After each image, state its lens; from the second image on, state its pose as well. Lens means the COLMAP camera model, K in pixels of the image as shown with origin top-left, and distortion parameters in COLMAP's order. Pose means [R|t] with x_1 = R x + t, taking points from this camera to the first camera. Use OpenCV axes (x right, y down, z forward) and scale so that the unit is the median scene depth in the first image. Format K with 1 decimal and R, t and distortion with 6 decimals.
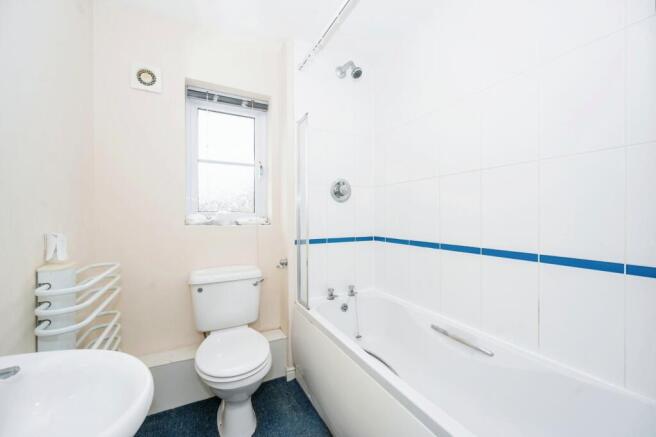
lens RADIAL K [[262.8, 0, 329.2], [0, 262.8, 215.6], [0, 0, 1]] dist [0.002839, 0.000476]
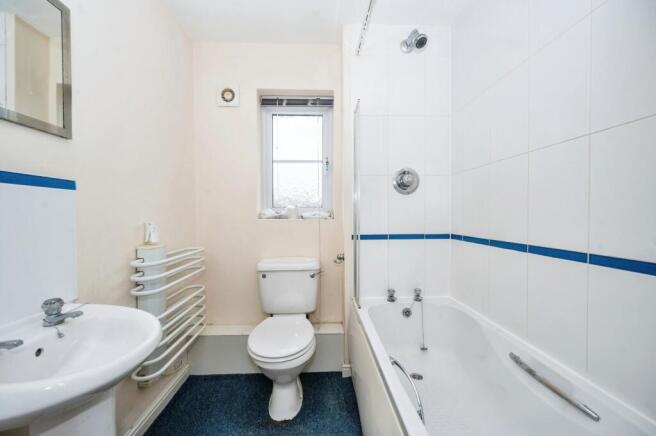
lens RADIAL K [[260.4, 0, 327.2], [0, 260.4, 218.6], [0, 0, 1]] dist [-0.000307, 0.000512]
pose [[0.903514, 0.003996, -0.428540, 0.205193], [0.003834, 0.999841, 0.017405, 0.016666], [0.428541, -0.017368, 0.903355, 0.102540]]
